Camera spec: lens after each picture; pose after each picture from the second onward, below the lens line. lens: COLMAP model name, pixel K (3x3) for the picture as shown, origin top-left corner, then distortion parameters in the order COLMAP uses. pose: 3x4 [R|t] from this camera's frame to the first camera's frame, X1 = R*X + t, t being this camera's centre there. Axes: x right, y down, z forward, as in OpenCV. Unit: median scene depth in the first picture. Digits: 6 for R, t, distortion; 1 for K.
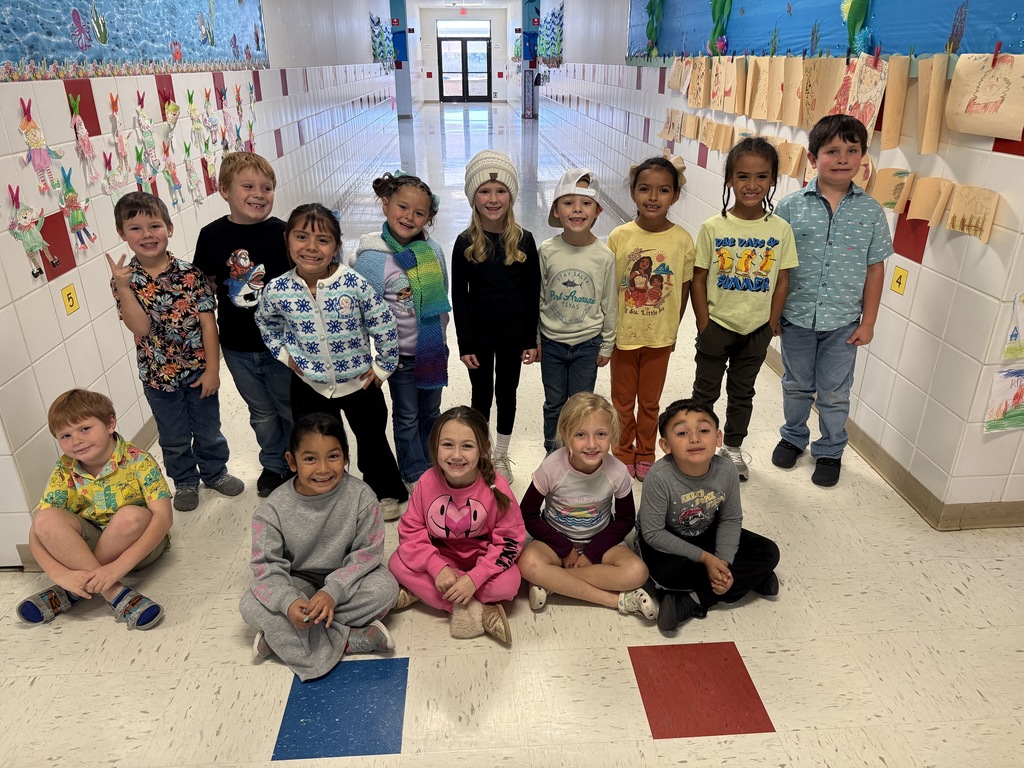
lens RADIAL K [[727.4, 0, 511.9], [0, 727.4, 380.7], [0, 0, 1]] dist [-0.000870, -0.002950]
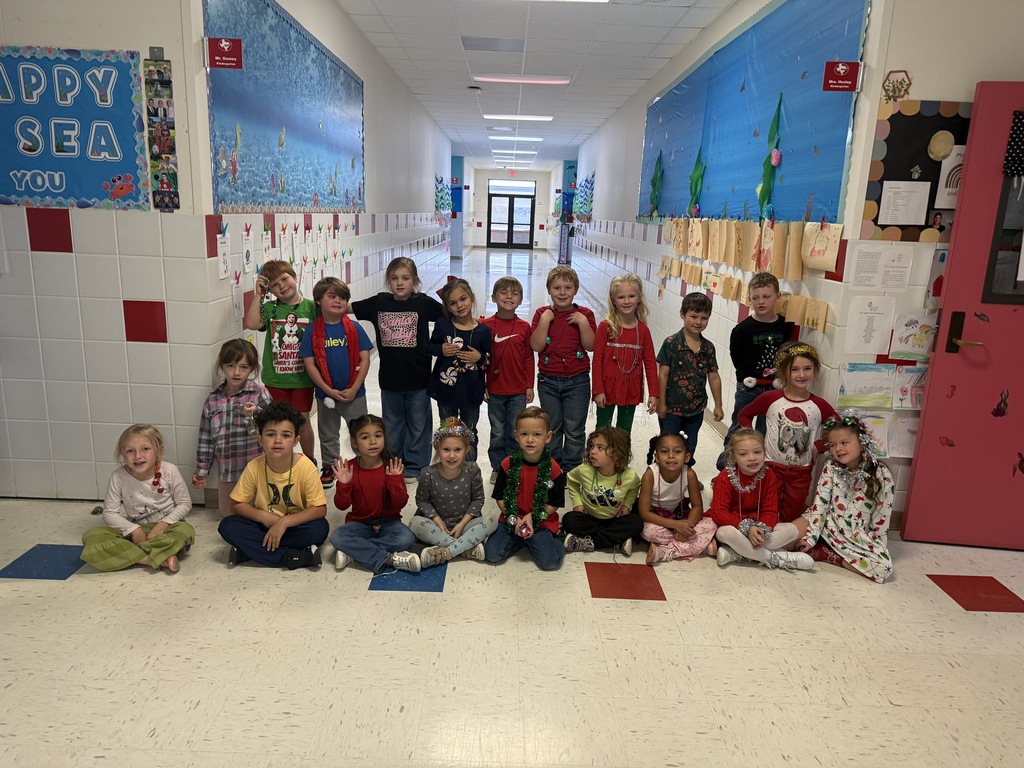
lens RADIAL K [[711.7, 0, 507.2], [0, 711.7, 380.3], [0, 0, 1]] dist [0.041450, -0.053243]
pose [[0.997037, 0.054515, -0.054269, 0.031346], [-0.063622, 0.980968, -0.183453, 0.159502], [0.043235, 0.186362, 0.981529, -0.364728]]
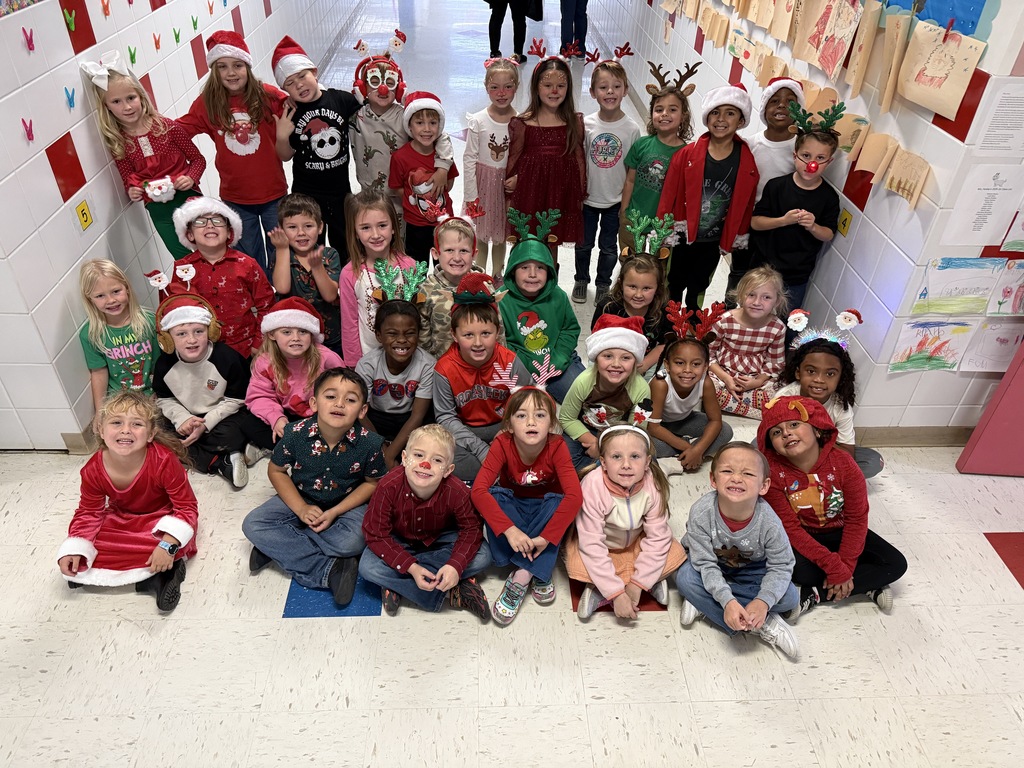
lens RADIAL K [[726.8, 0, 509.3], [0, 726.8, 386.6], [0, 0, 1]] dist [0.003706, -0.006099]
pose [[0.999178, 0.040238, 0.004887, 0.028541], [-0.040281, 0.972283, 0.230310, -0.101278], [0.004516, -0.230317, 0.973105, -0.091768]]
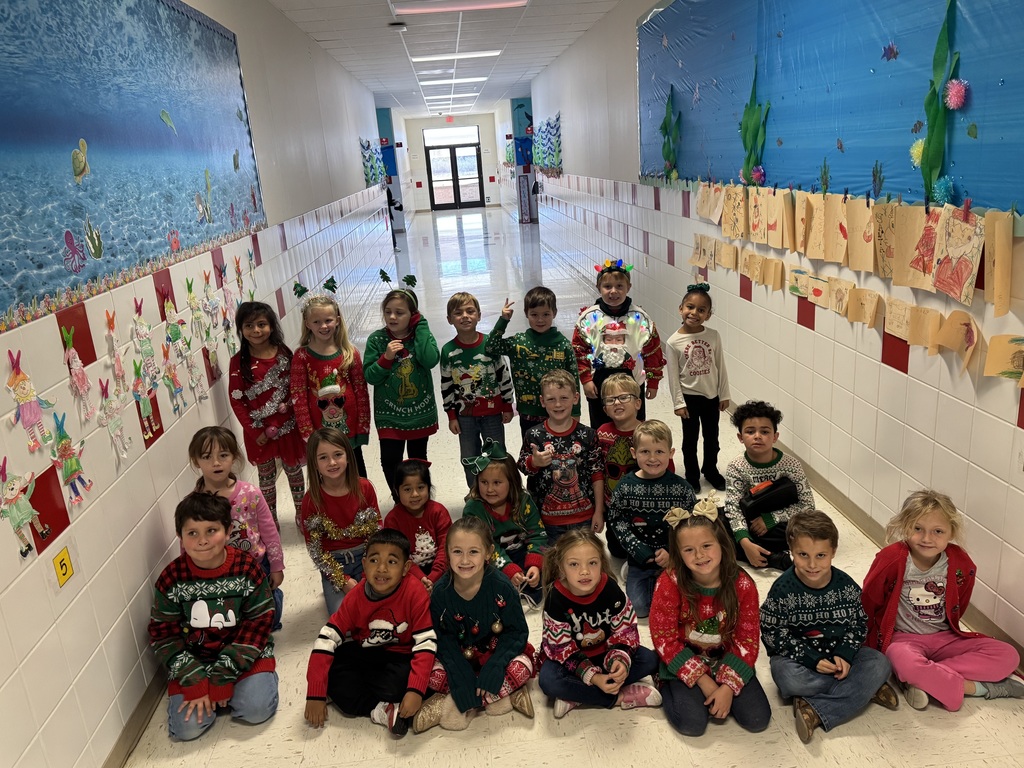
lens RADIAL K [[780.0, 0, 512.0], [0, 780.0, 384.0], [0, 0, 1]] dist [0.040549, -0.058332]
pose [[0.997188, -0.074850, -0.003795, -0.050272], [0.073720, 0.988742, -0.130206, -0.119960], [0.013498, 0.129560, 0.991480, 0.055081]]
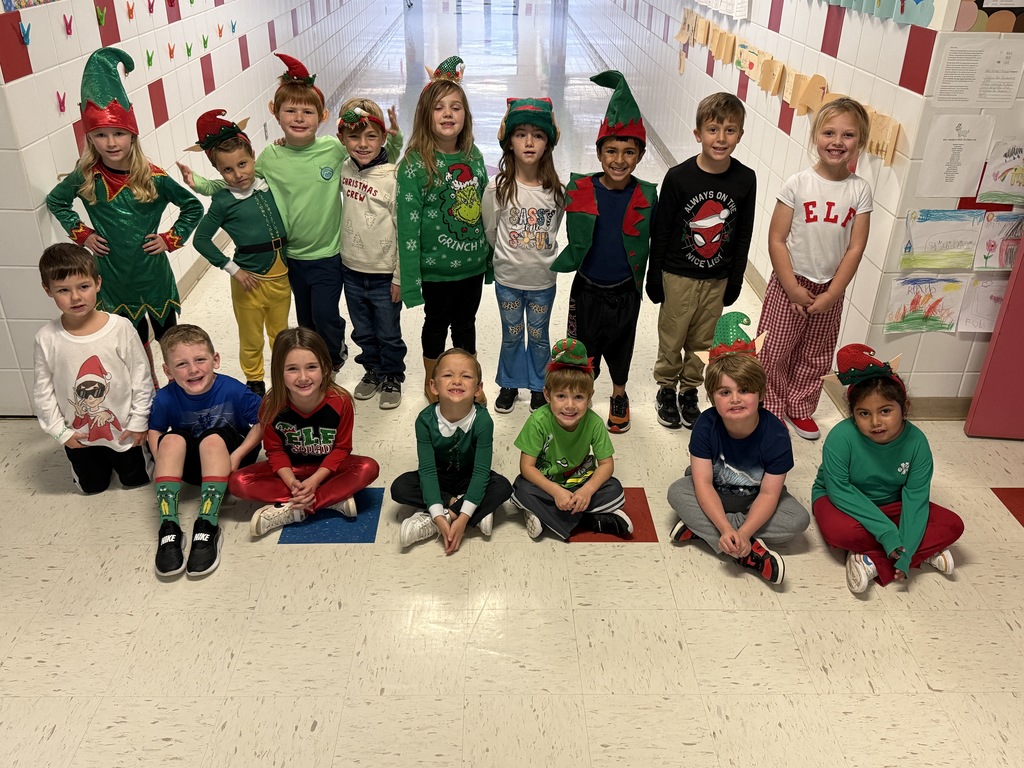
lens RADIAL K [[869.1, 0, 512.0], [0, 869.1, 384.0], [0, 0, 1]] dist [0.060542, -0.089190]
pose [[0.998983, 0.036853, -0.025991, 0.065596], [-0.034662, 0.996174, 0.080230, 0.041450], [0.028848, -0.079248, 0.996437, -0.281191]]
